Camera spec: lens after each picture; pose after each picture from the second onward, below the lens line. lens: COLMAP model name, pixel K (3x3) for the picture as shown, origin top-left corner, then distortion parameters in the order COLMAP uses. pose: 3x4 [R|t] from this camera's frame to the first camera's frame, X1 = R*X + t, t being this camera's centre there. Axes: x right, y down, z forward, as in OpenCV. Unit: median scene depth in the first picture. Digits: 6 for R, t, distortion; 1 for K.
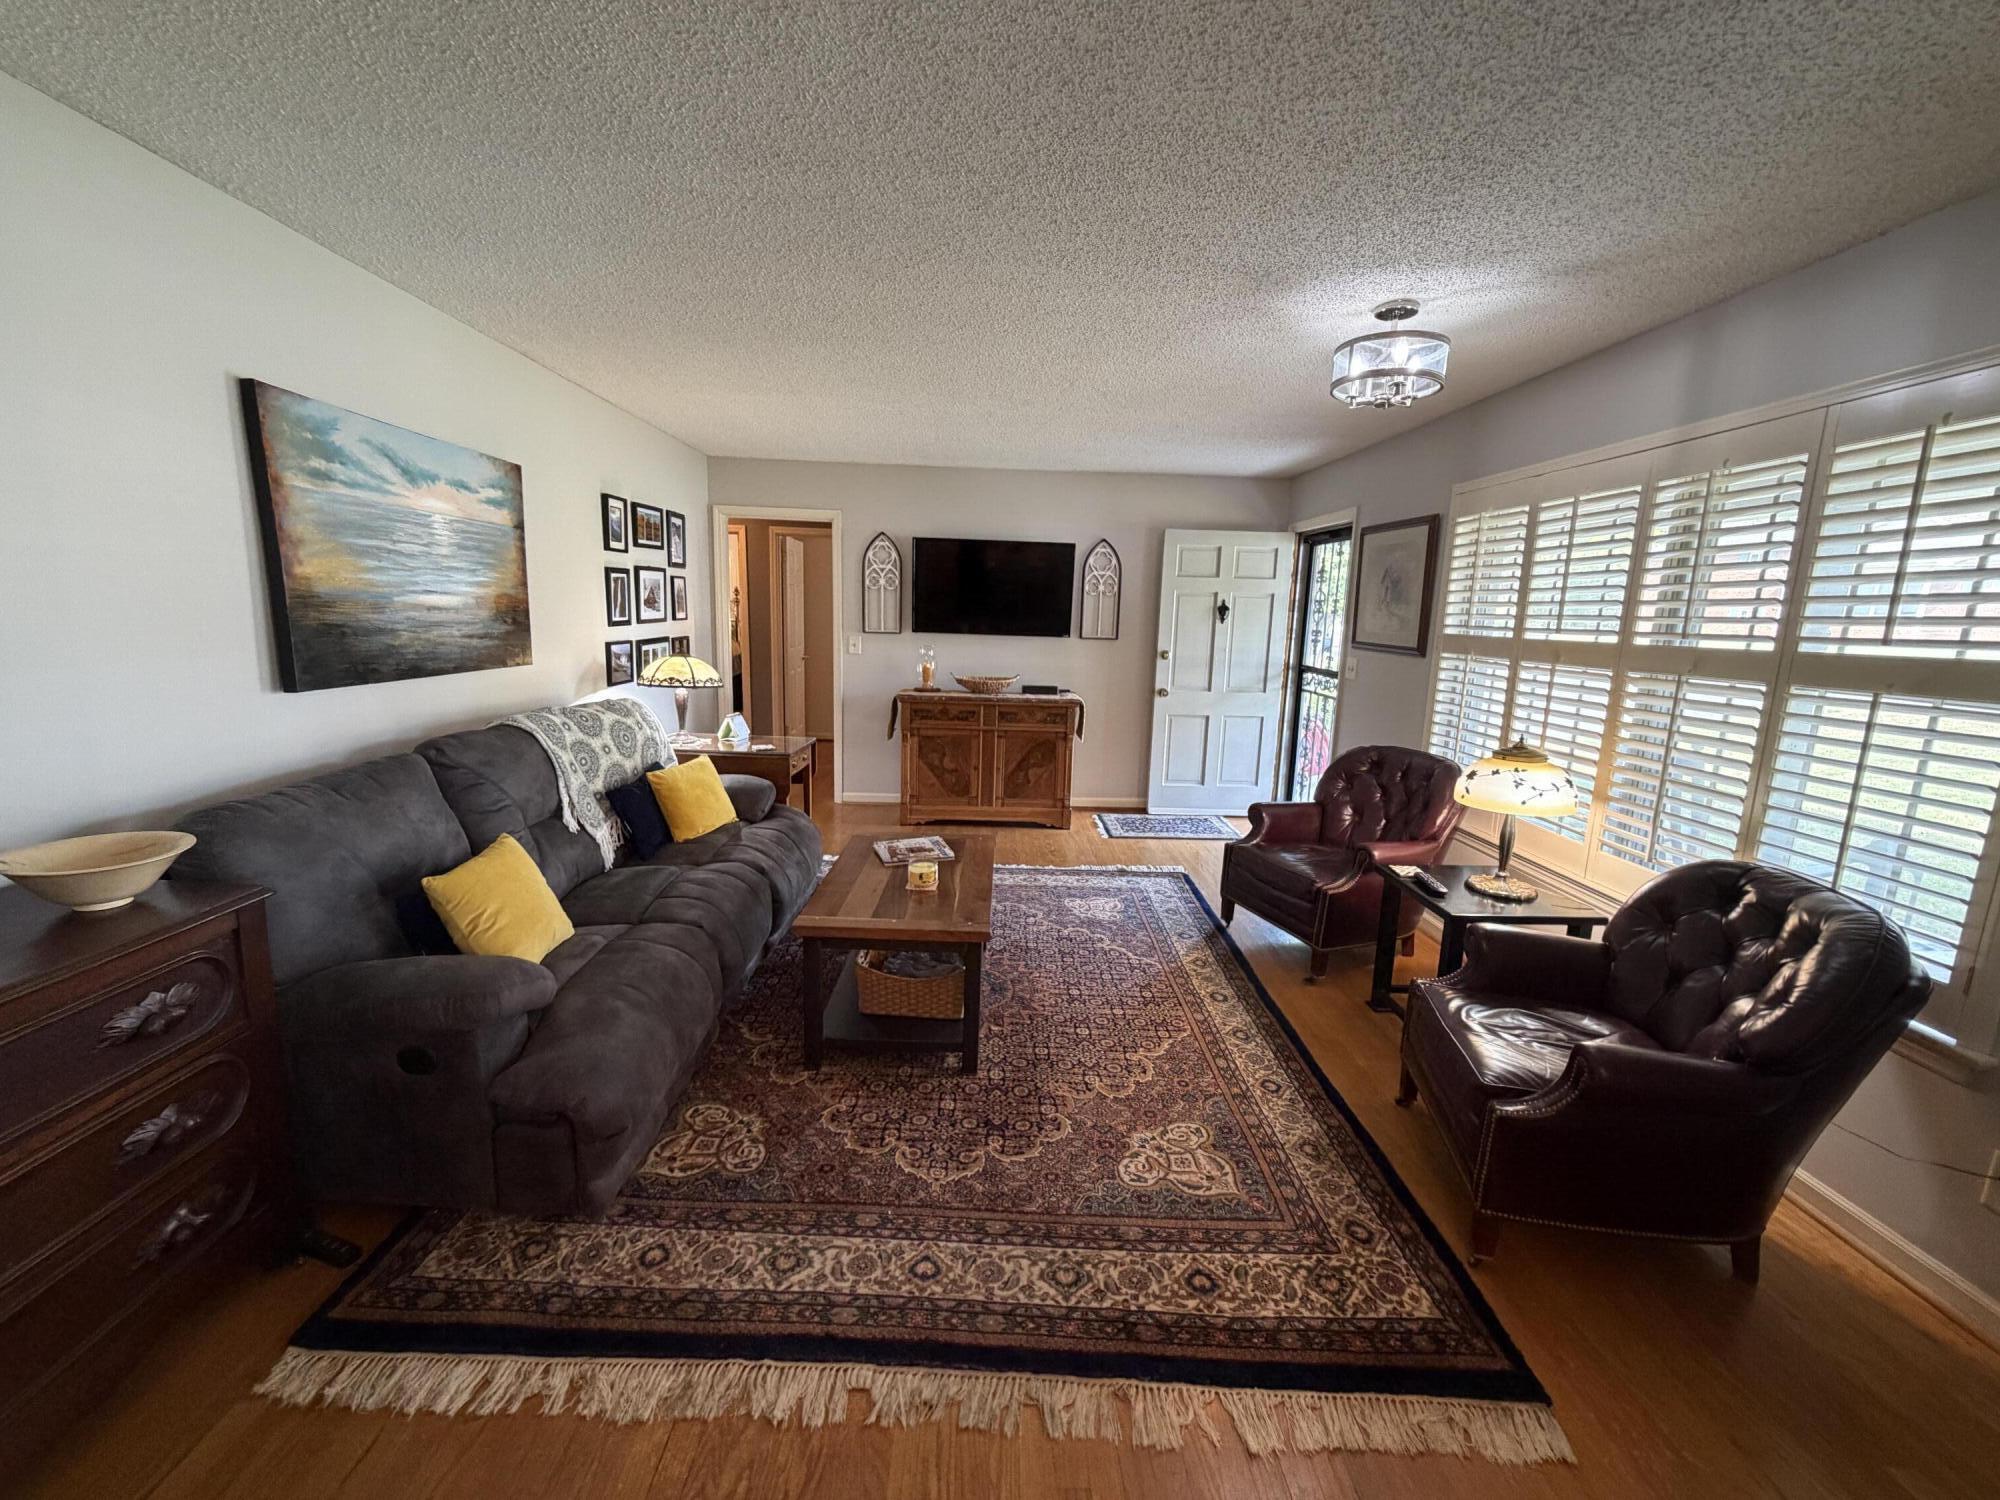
lens RADIAL K [[811.0, 0, 997.8], [0, 811.0, 747.0], [0, 0, 1]] dist [0.003850, 0.000569]
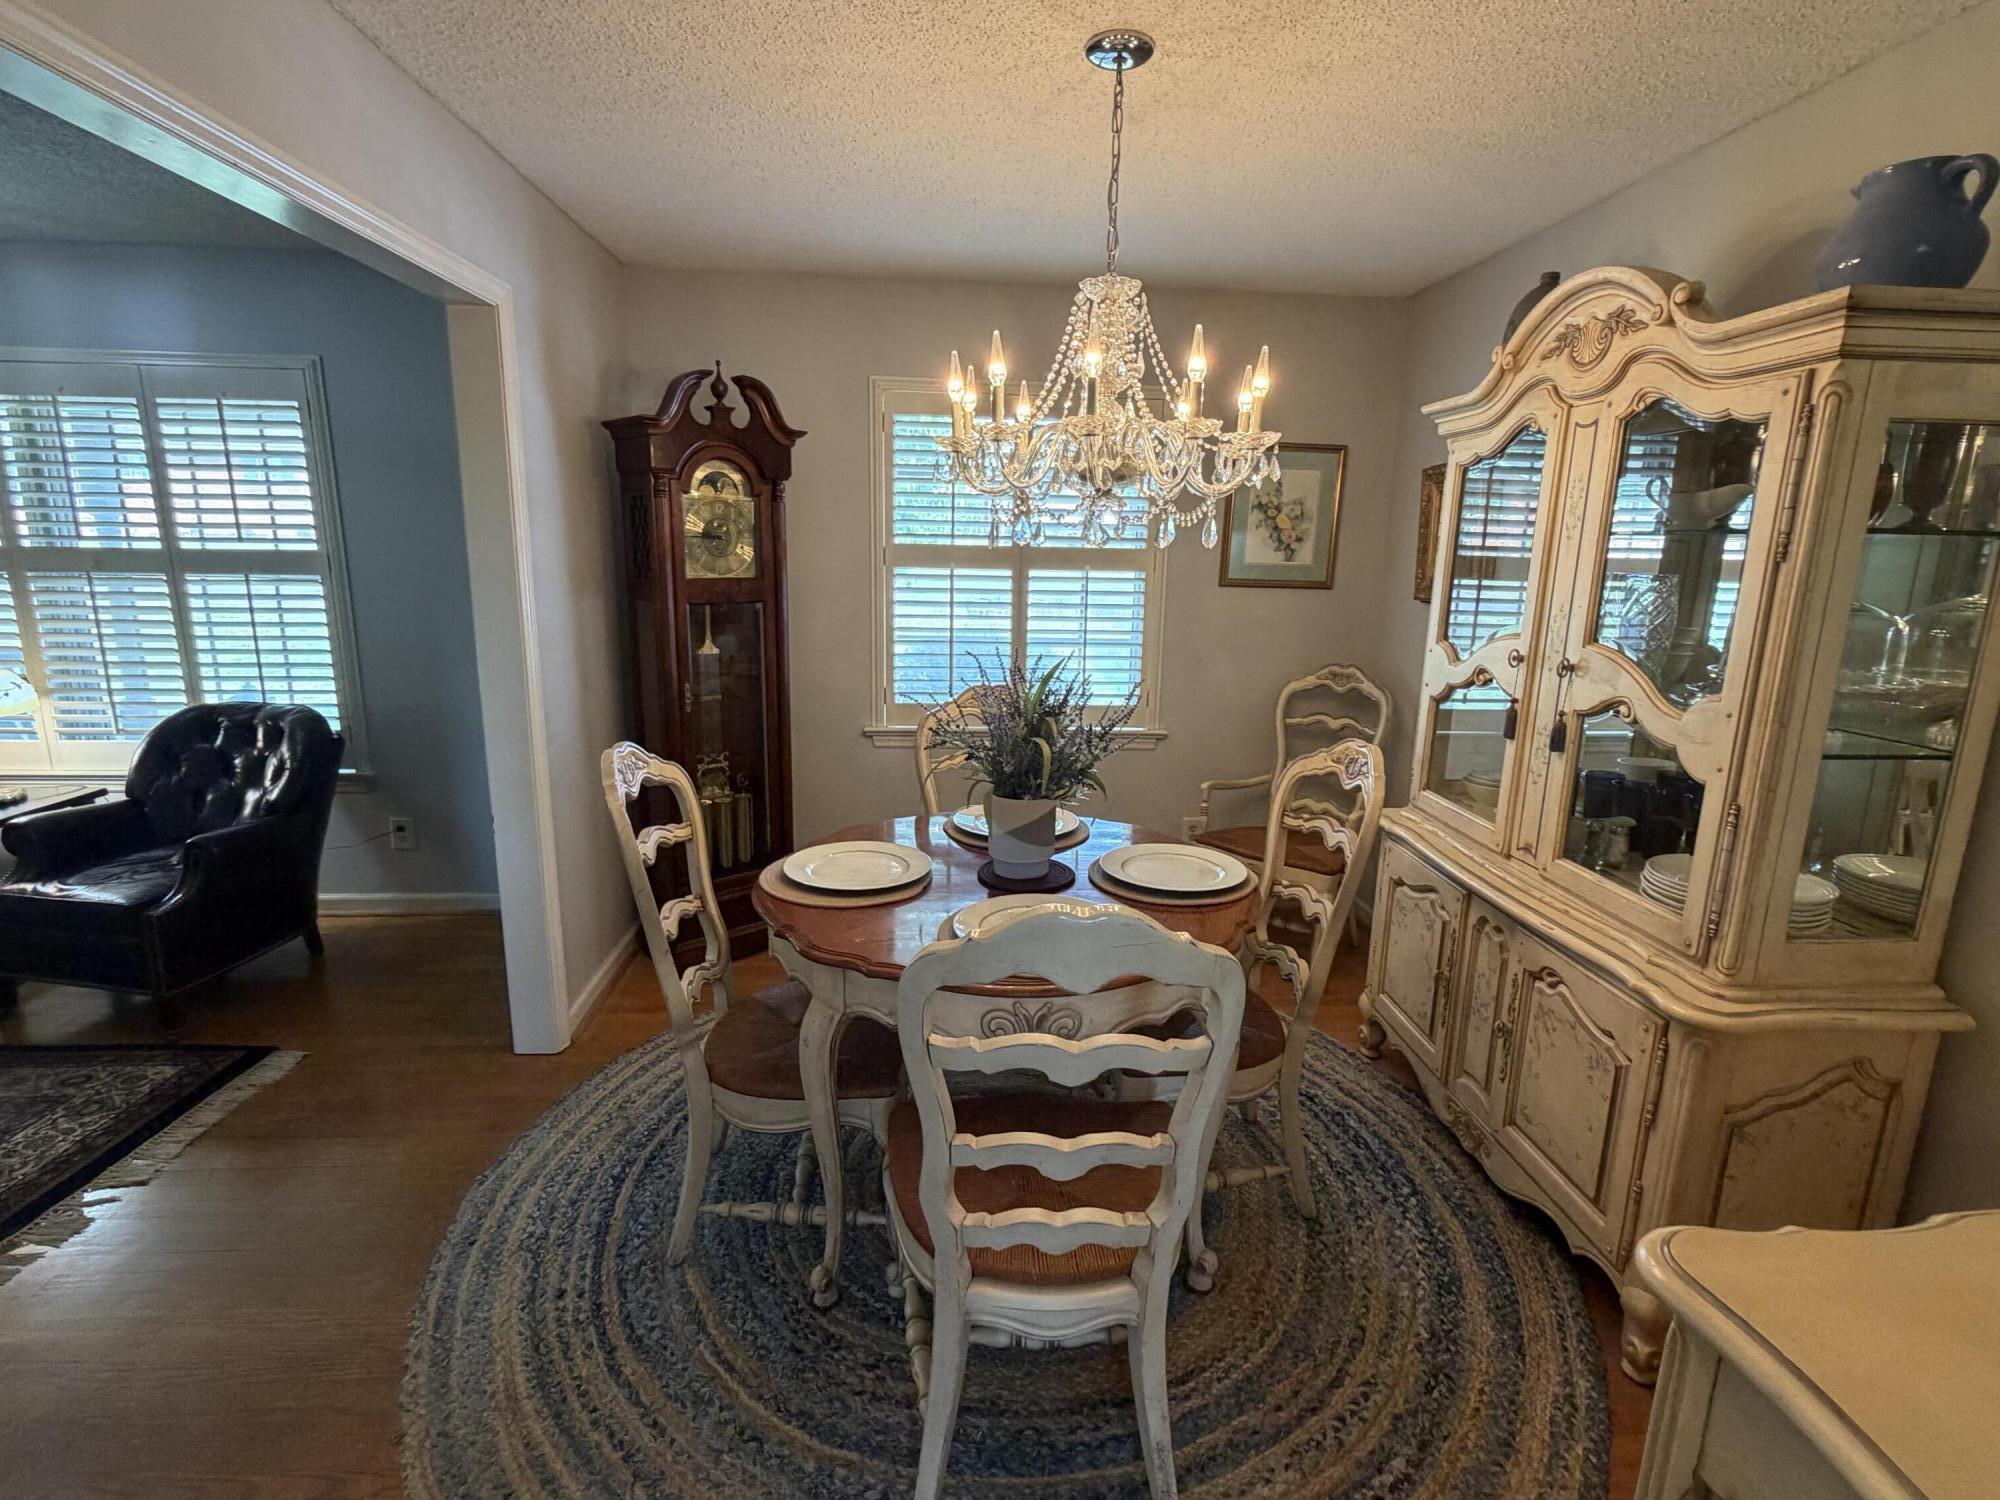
lens RADIAL K [[976.6, 0, 1004.3], [0, 976.6, 749.1], [0, 0, 1]] dist [0.003618, 0.000676]
pose [[-0.029703, -0.237594, 0.970910, -0.811965], [0.150042, 0.959273, 0.239337, 0.022018], [-0.988233, 0.152786, 0.007156, -0.359817]]
